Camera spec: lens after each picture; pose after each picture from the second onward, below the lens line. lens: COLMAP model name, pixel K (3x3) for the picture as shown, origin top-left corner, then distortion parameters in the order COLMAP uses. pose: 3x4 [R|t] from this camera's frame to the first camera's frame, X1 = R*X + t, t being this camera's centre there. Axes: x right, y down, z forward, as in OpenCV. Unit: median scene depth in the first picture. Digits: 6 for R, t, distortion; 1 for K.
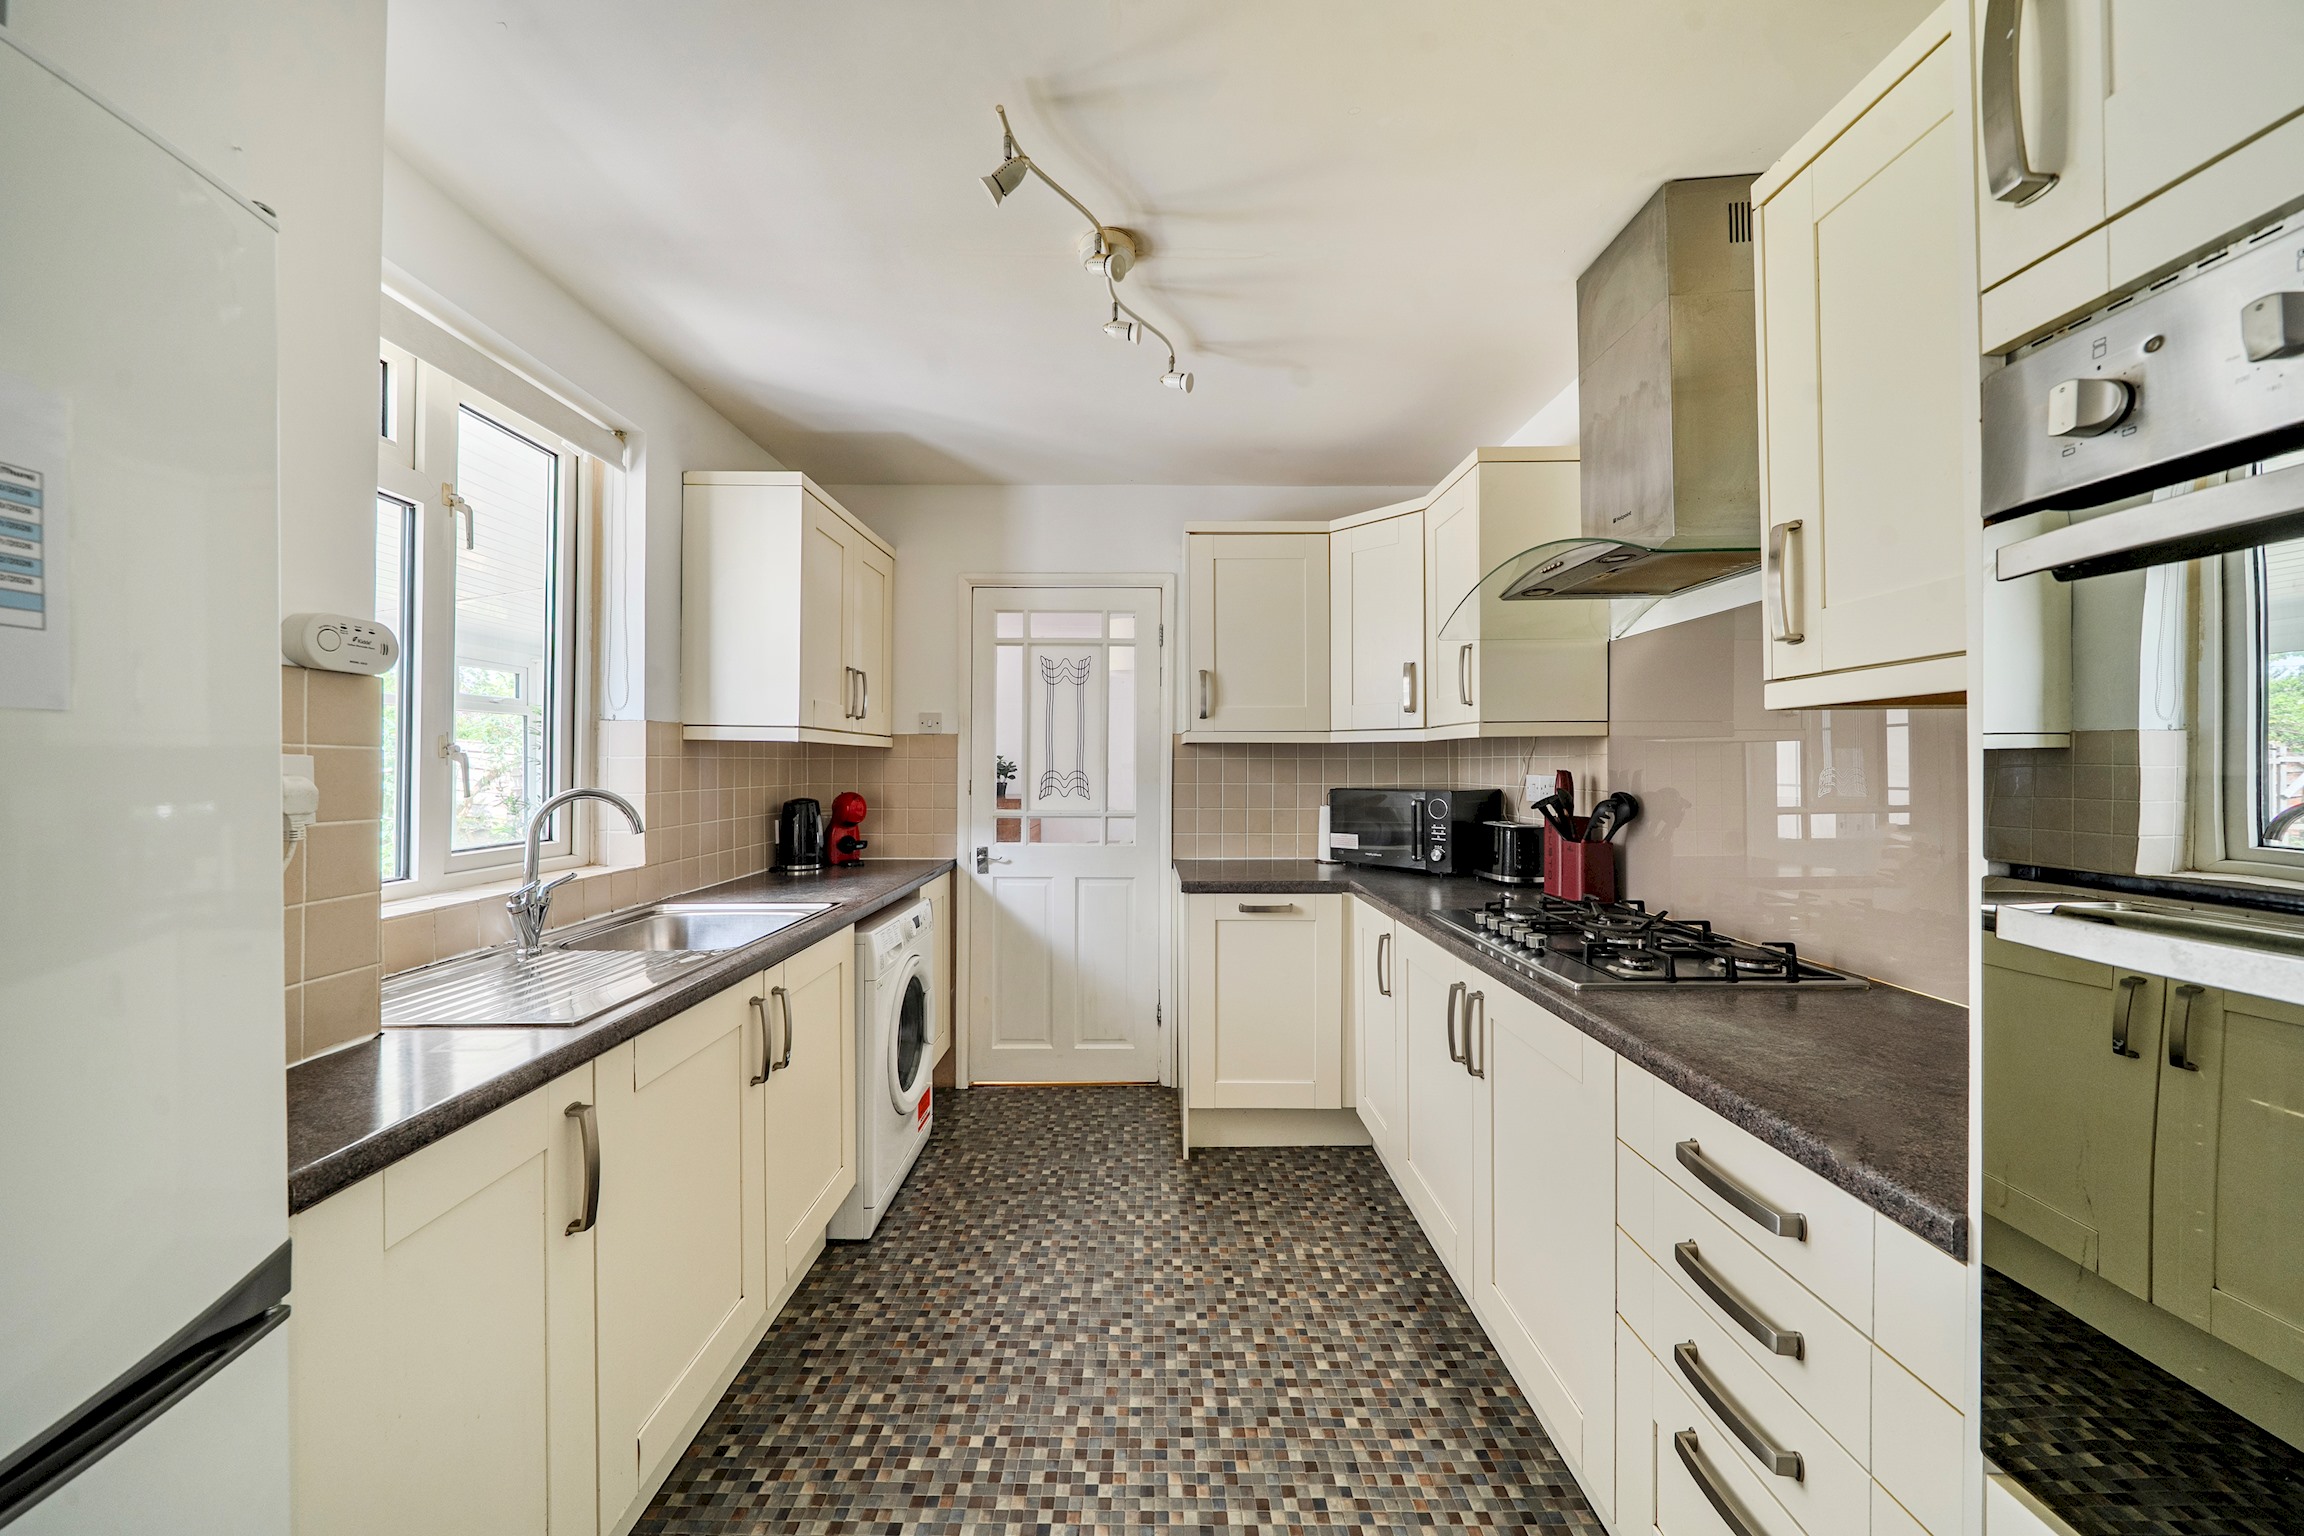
lens RADIAL K [[791.5, 0, 1149.3], [0, 791.5, 764.1], [0, 0, 1]] dist [-0.006545, -0.000064]
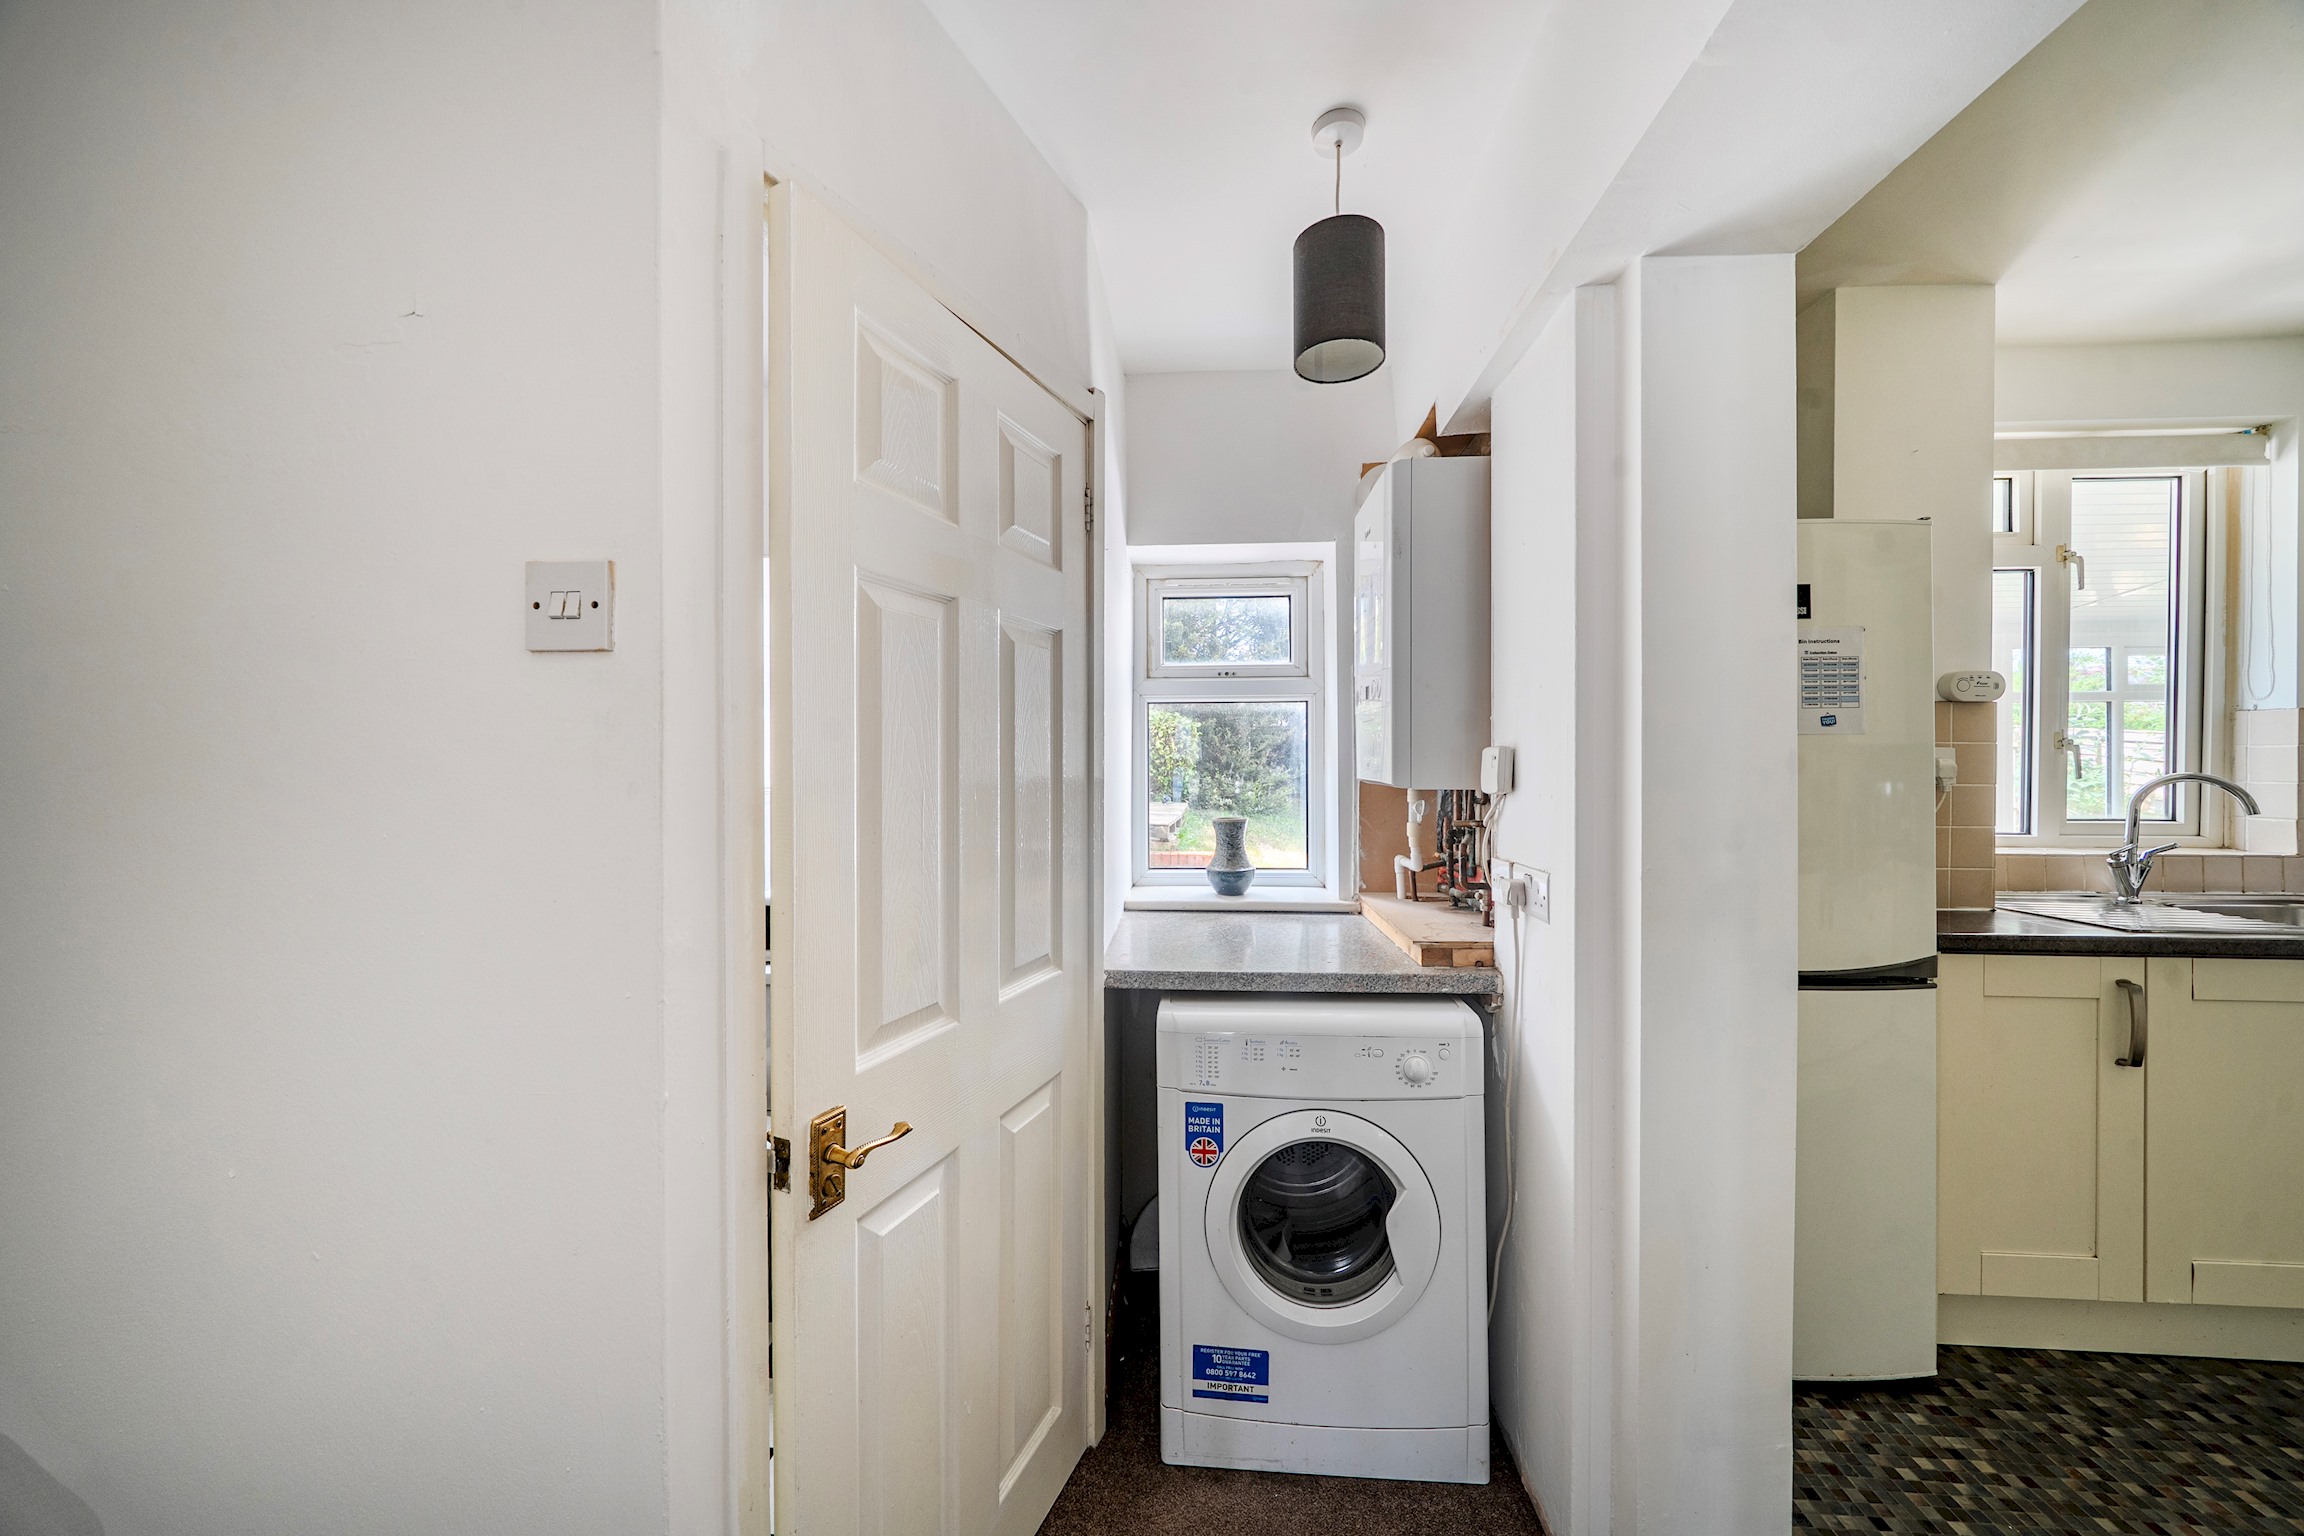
lens RADIAL K [[786.4, 0, 1146.2], [0, 786.4, 764.7], [0, 0, 1]] dist [-0.008929, 0.001036]
pose [[-0.072375, 0.002582, -0.997374, 0.533000], [0.003059, 0.999993, 0.002367, 0.010760], [0.997373, -0.002880, -0.072382, -0.452585]]
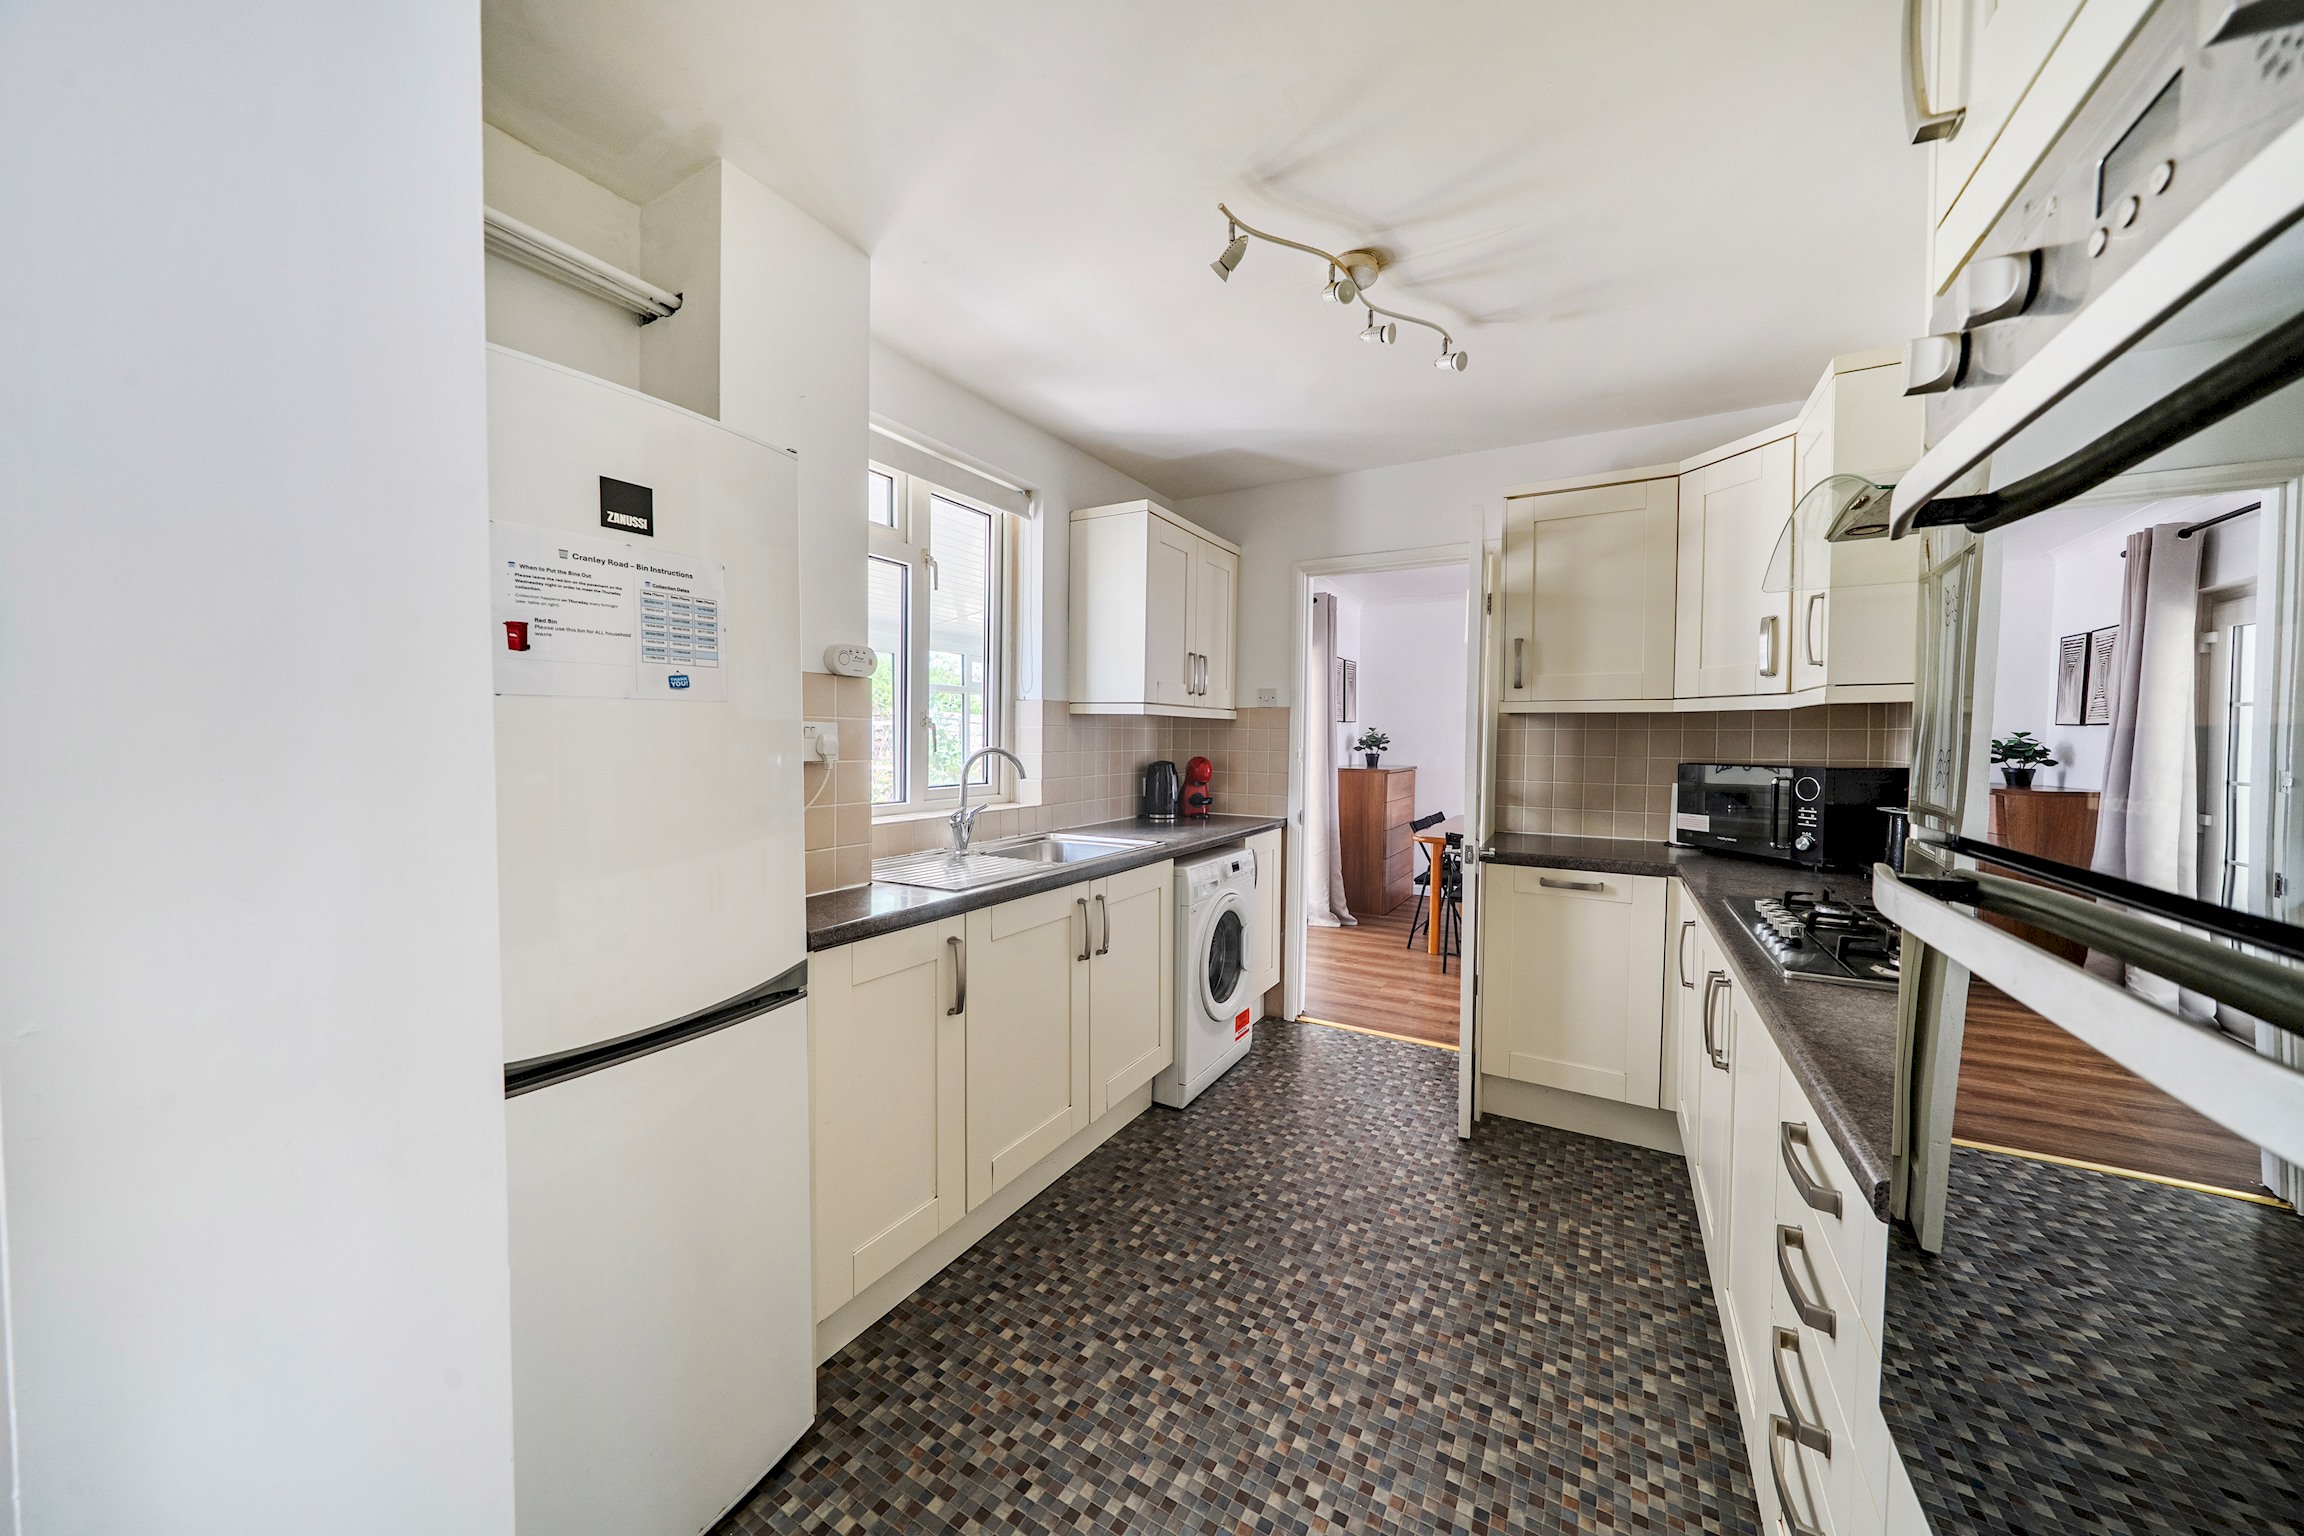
lens RADIAL K [[786.4, 0, 1146.2], [0, 786.4, 764.7], [0, 0, 1]] dist [-0.008929, 0.001036]
pose [[0.861901, 0.024411, -0.506488, 0.266095], [-0.007033, 0.999320, 0.036195, 0.008086], [0.507027, -0.027635, 0.861487, -0.116069]]
